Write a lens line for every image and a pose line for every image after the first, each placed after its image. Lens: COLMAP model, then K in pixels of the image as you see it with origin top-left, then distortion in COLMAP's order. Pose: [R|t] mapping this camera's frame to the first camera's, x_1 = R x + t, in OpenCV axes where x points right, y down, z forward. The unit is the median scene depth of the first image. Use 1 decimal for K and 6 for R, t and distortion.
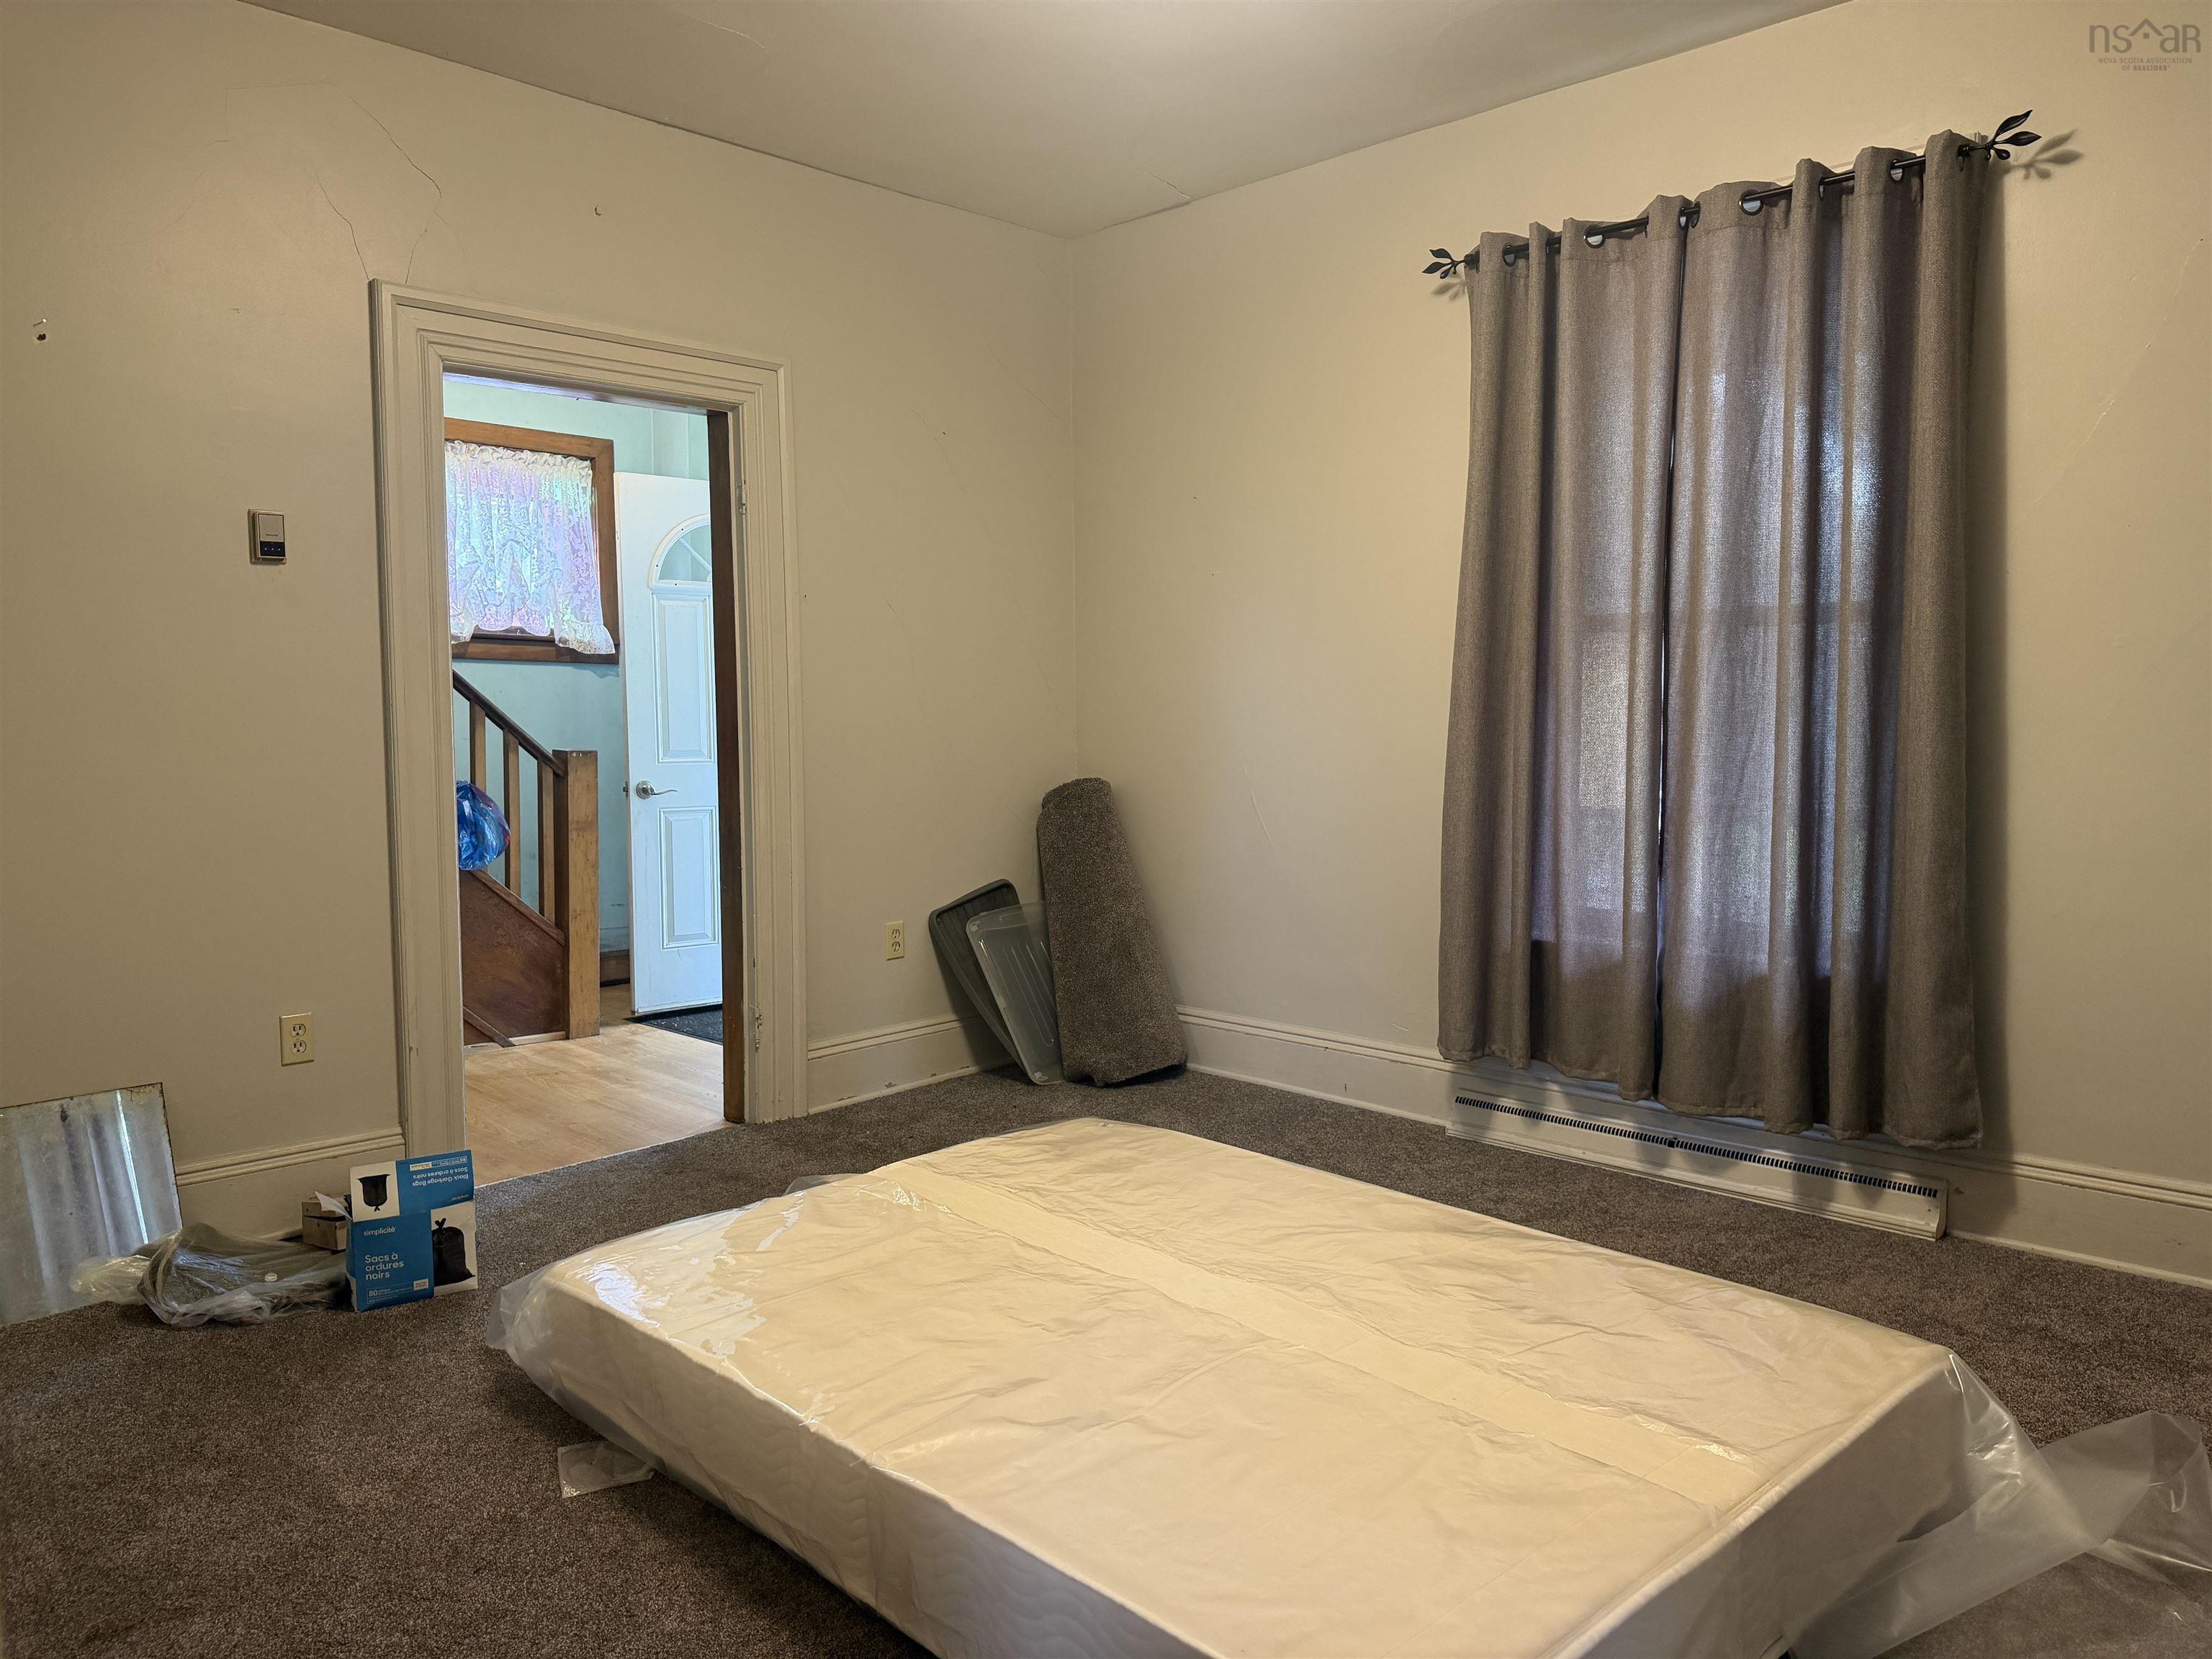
lens RADIAL K [[1603.4, 0, 1097.0], [0, 1603.4, 831.9], [0, 0, 1]] dist [0.105306, -0.107979]
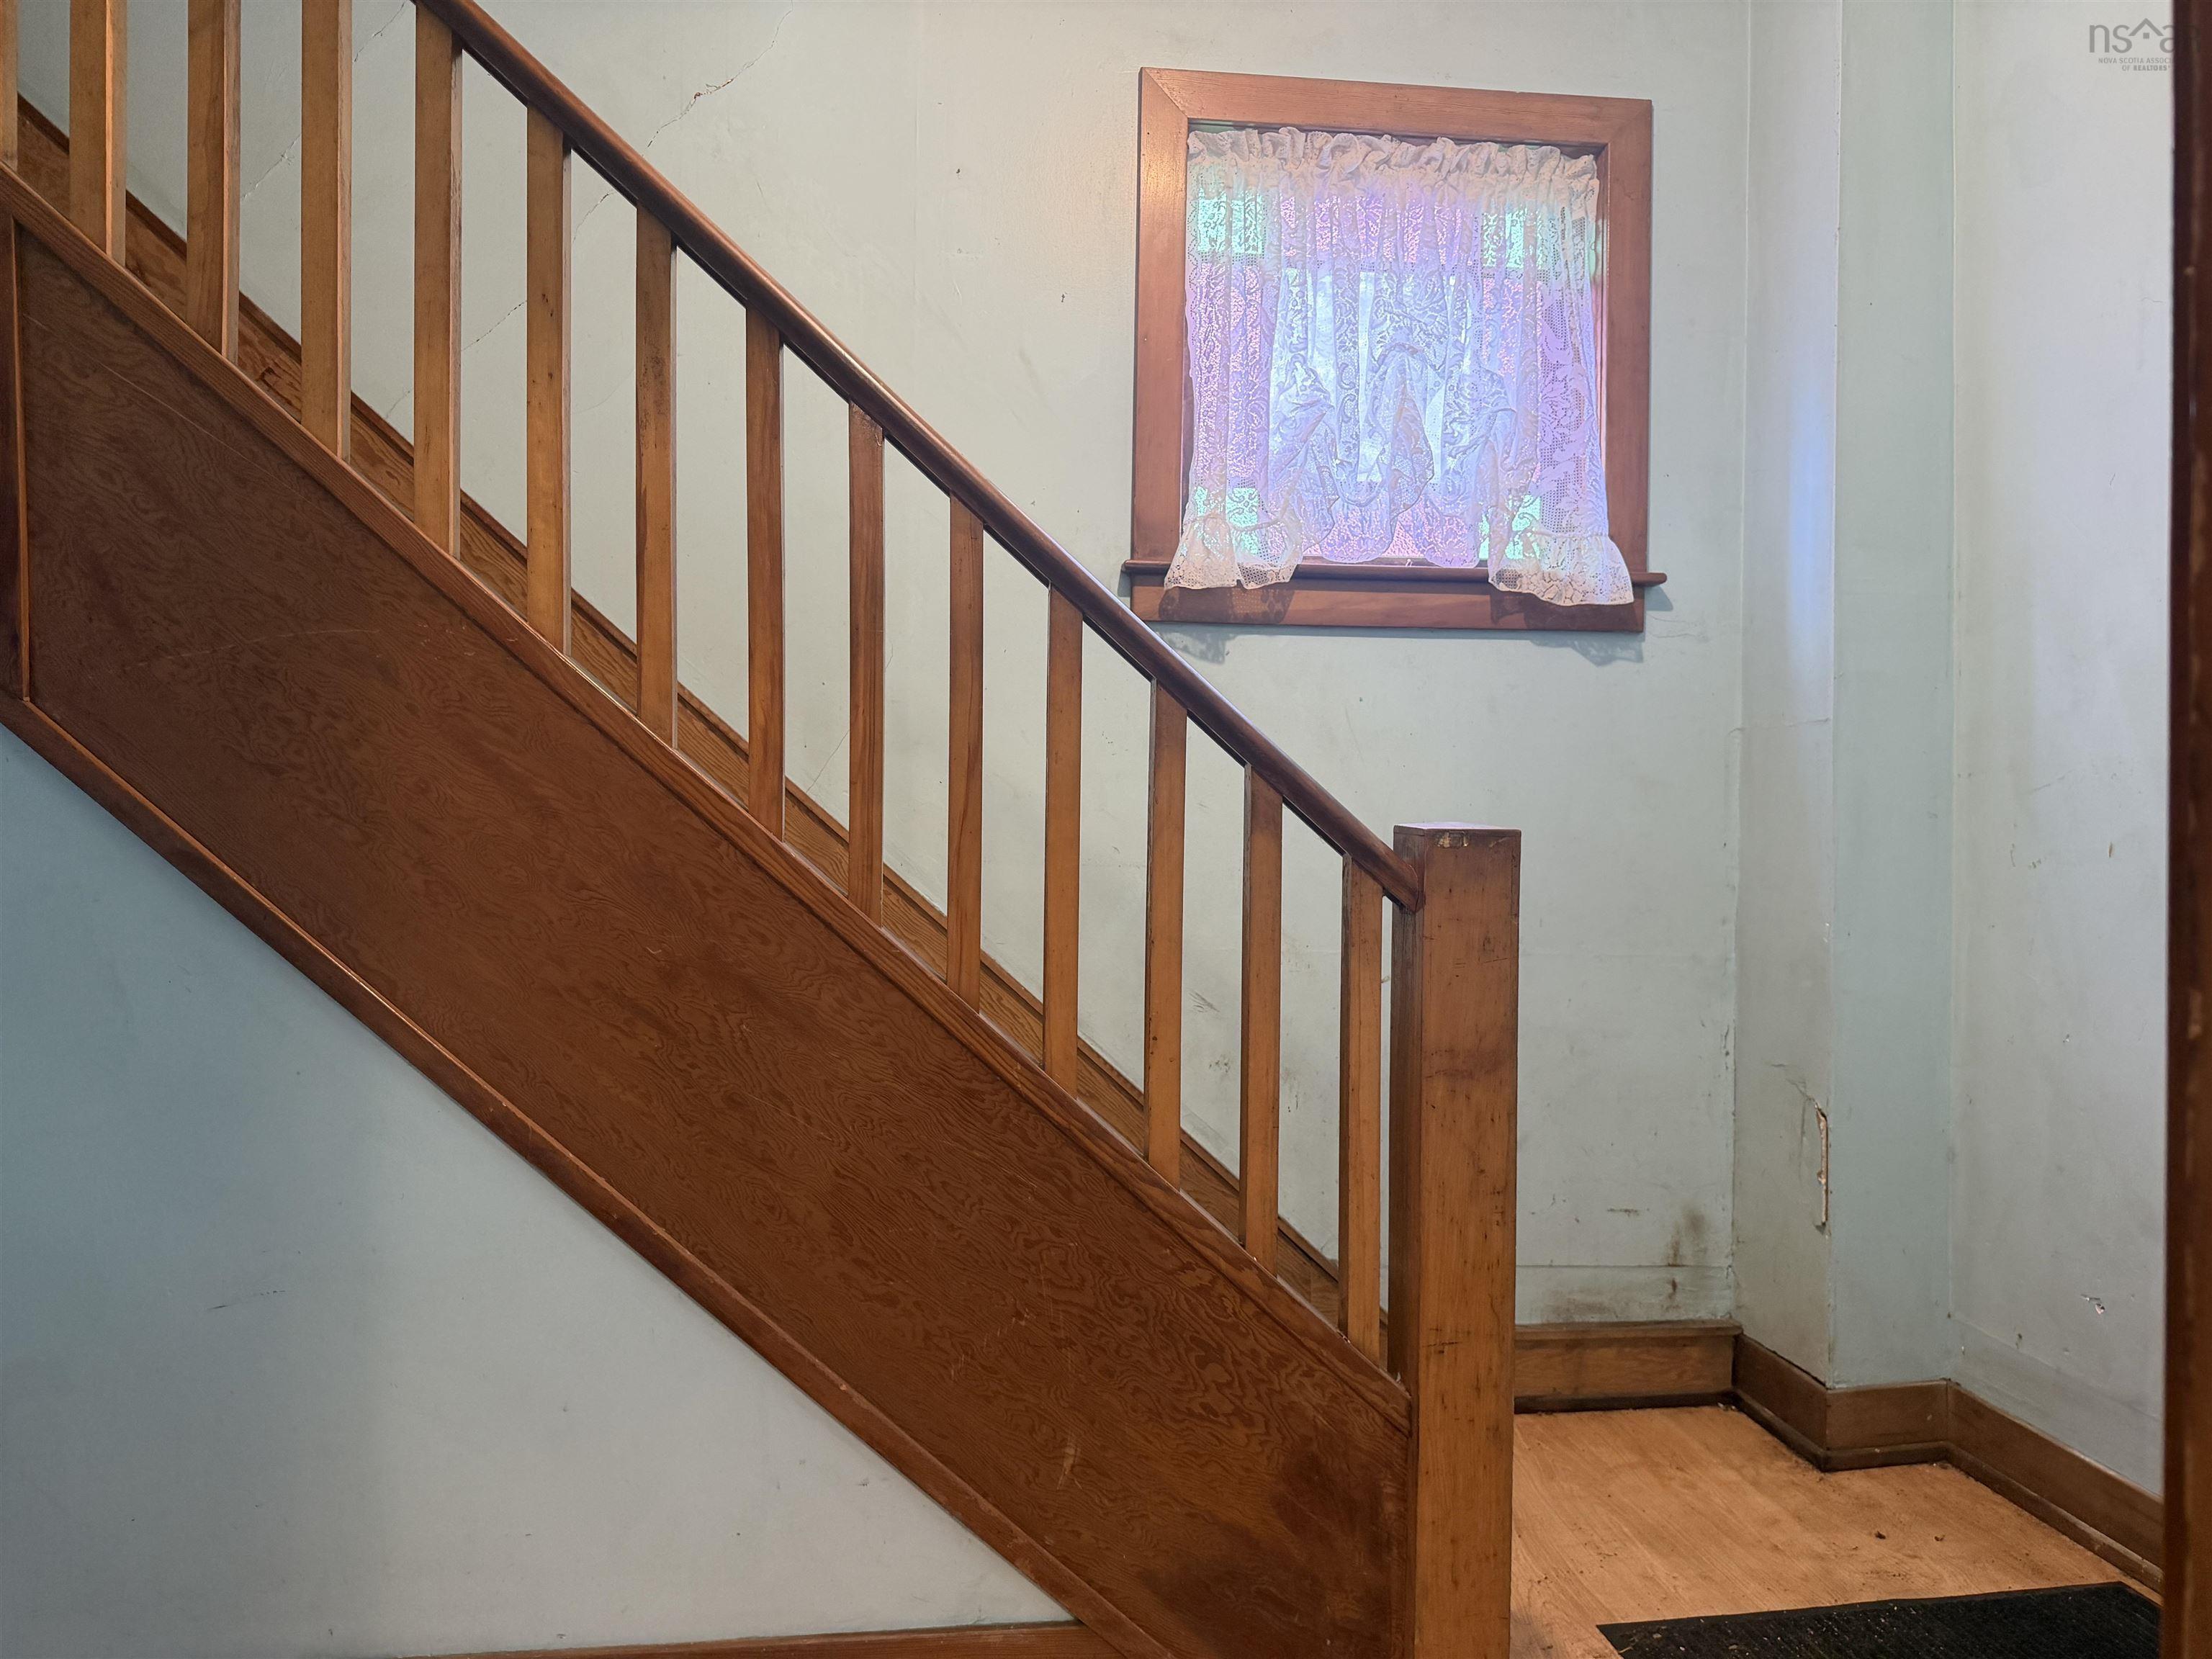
lens RADIAL K [[1603.4, 0, 1096.3], [0, 1603.4, 827.8], [0, 0, 1]] dist [0.105306, -0.107979]
pose [[0.794265, 0.008122, -0.607518, -0.156398], [-0.043593, 0.998095, -0.043649, -0.028772], [0.606006, 0.061152, 0.793106, 0.601406]]
